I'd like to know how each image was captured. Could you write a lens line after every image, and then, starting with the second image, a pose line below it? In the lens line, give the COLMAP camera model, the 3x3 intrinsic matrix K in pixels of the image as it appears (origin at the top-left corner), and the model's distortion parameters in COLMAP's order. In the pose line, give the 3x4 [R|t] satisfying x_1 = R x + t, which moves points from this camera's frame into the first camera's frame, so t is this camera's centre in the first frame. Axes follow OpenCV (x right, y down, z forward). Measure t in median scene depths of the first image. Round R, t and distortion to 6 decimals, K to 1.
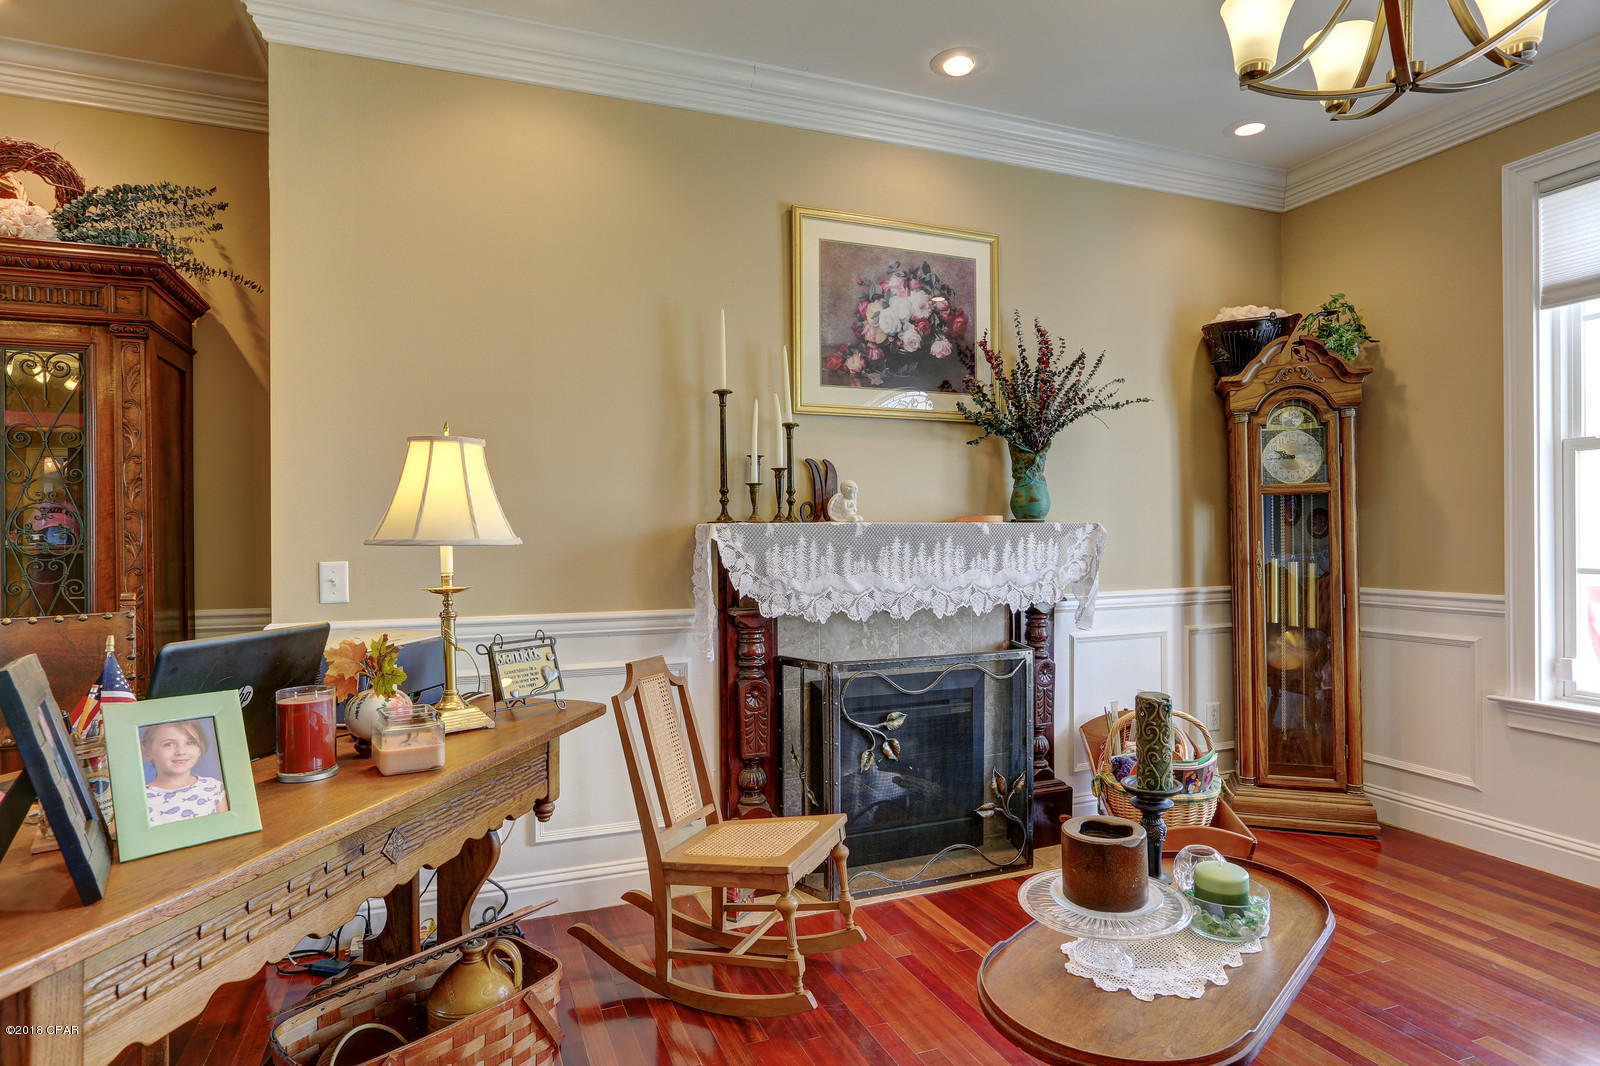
lens RADIAL K [[870.2, 0, 800.0], [0, 870.2, 533.0], [0, 0, 1]] dist [-0.042284, -0.000287]
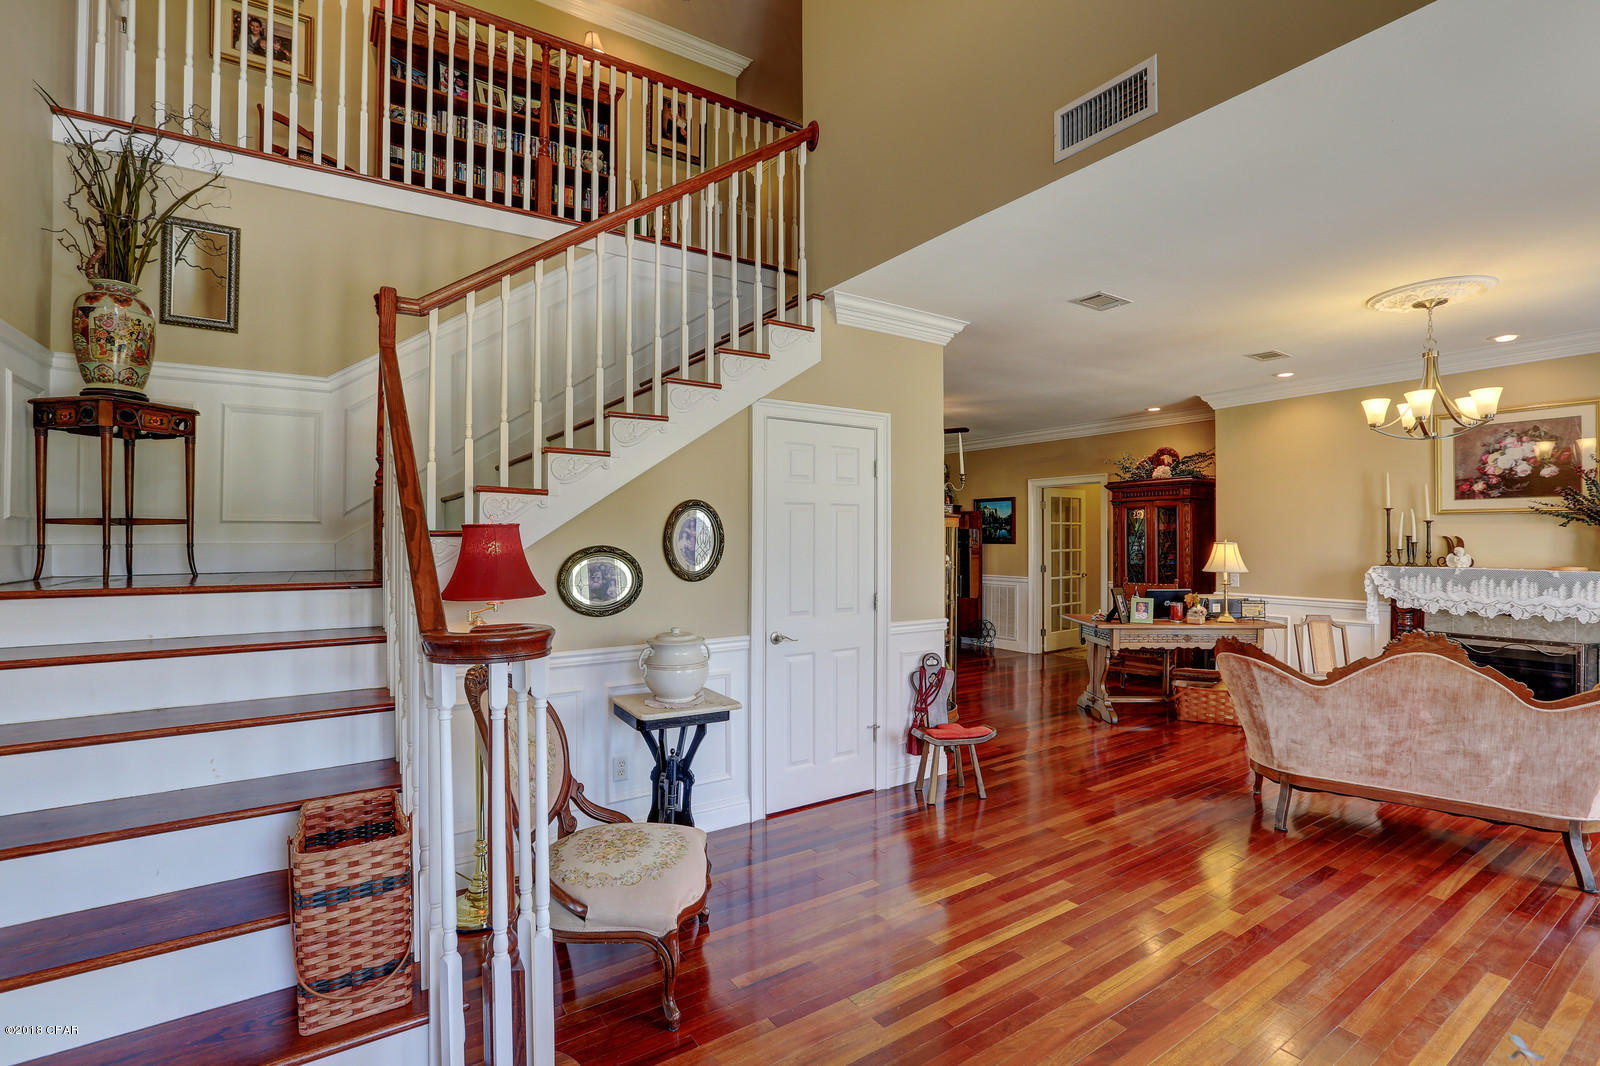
lens RADIAL K [[730.0, 0, 800.0], [0, 730.0, 533.0], [0, 0, 1]] dist [-0.058728, 0.020649]
pose [[0.188073, 0.003674, -0.982148, 1.365806], [0.005564, 0.999973, 0.004807, -0.108007], [0.982139, -0.006369, 0.188047, -0.832730]]
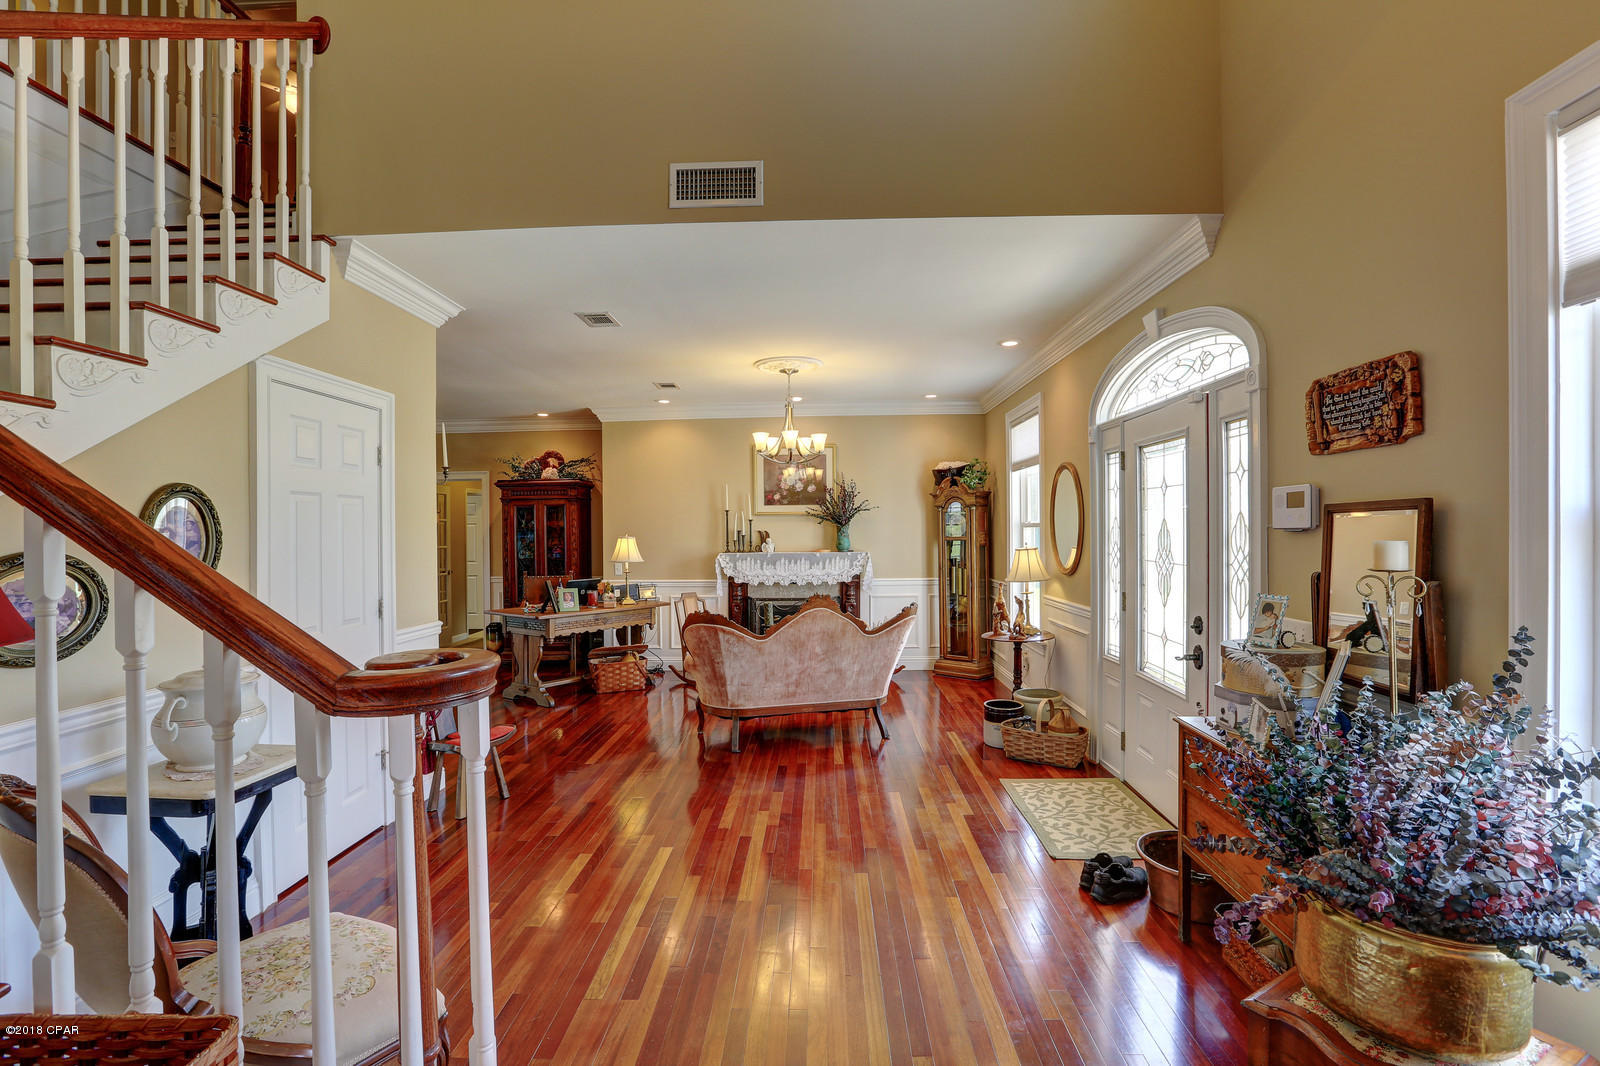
lens RADIAL K [[730.0, 0, 800.0], [0, 730.0, 533.0], [0, 0, 1]] dist [-0.058728, 0.020649]
pose [[0.912676, 0.003218, -0.408671, 1.147635], [0.002822, 0.999896, 0.014175, -0.111079], [0.408674, -0.014091, 0.912572, -1.215056]]
